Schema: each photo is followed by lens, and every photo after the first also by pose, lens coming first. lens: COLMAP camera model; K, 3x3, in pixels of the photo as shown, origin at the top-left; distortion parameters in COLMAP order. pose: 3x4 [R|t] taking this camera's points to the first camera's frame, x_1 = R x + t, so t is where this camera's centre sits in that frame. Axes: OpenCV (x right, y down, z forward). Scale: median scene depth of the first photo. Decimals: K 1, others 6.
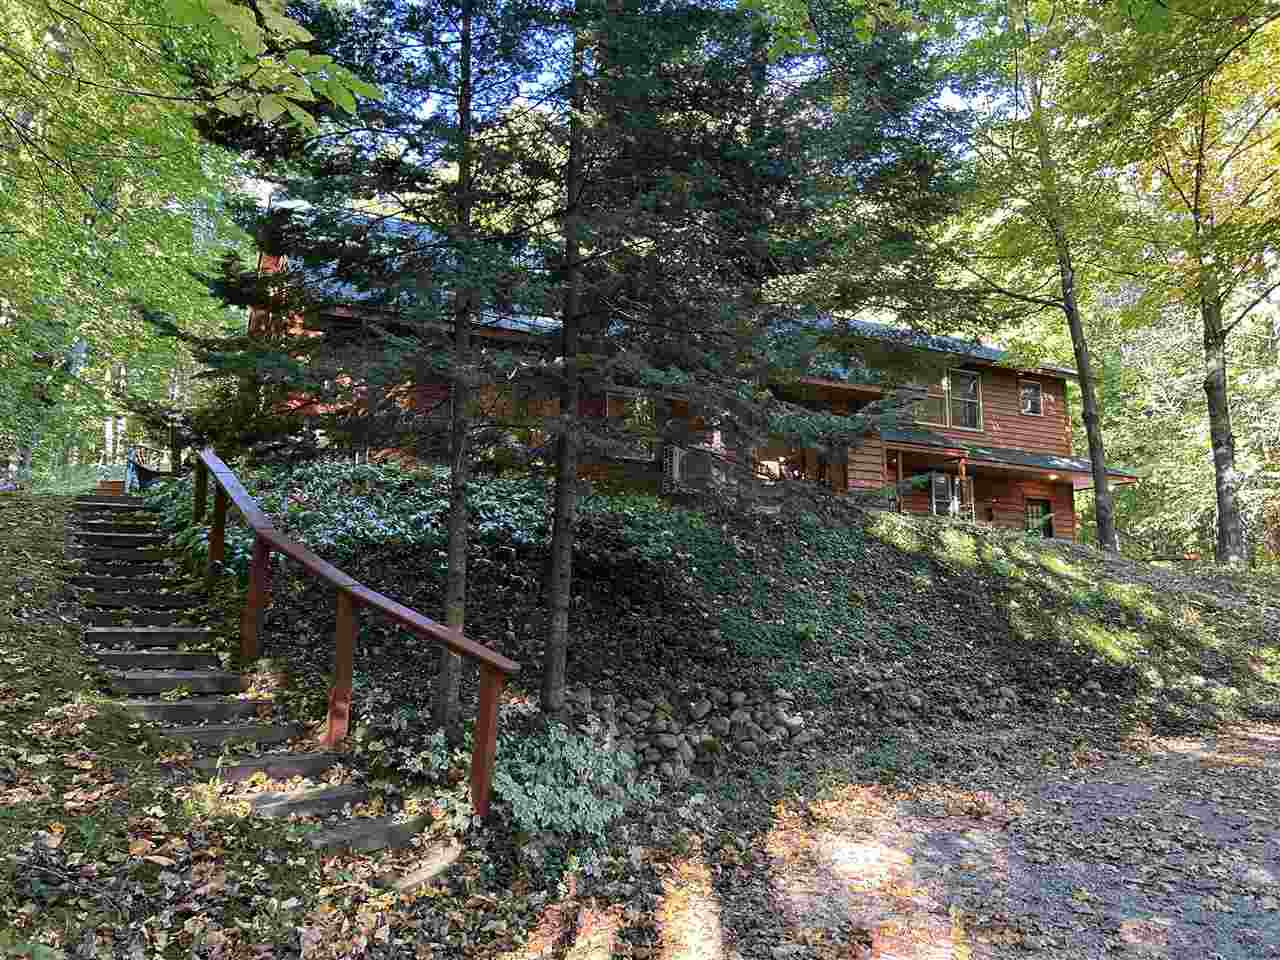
lens RADIAL K [[945.8, 0, 639.6], [0, 945.8, 485.5], [0, 0, 1]] dist [0.050467, -0.053056]
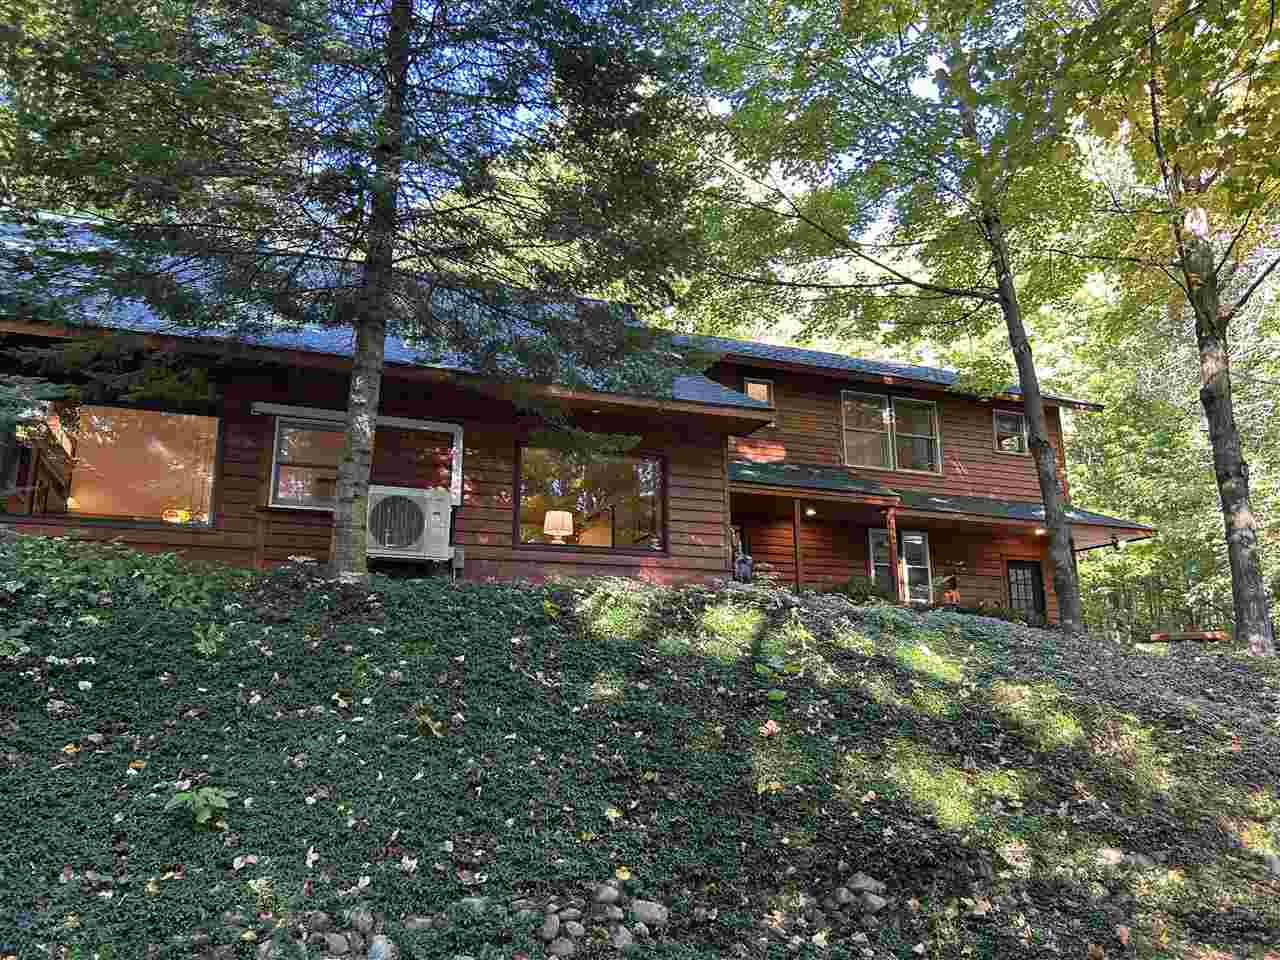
lens RADIAL K [[945.8, 0, 639.6], [0, 945.8, 485.5], [0, 0, 1]] dist [0.050467, -0.053056]
pose [[0.994117, -0.028835, -0.104408, 0.316028], [0.020488, 0.996572, -0.080155, 0.015033], [0.106361, 0.077544, 0.991299, 0.319775]]
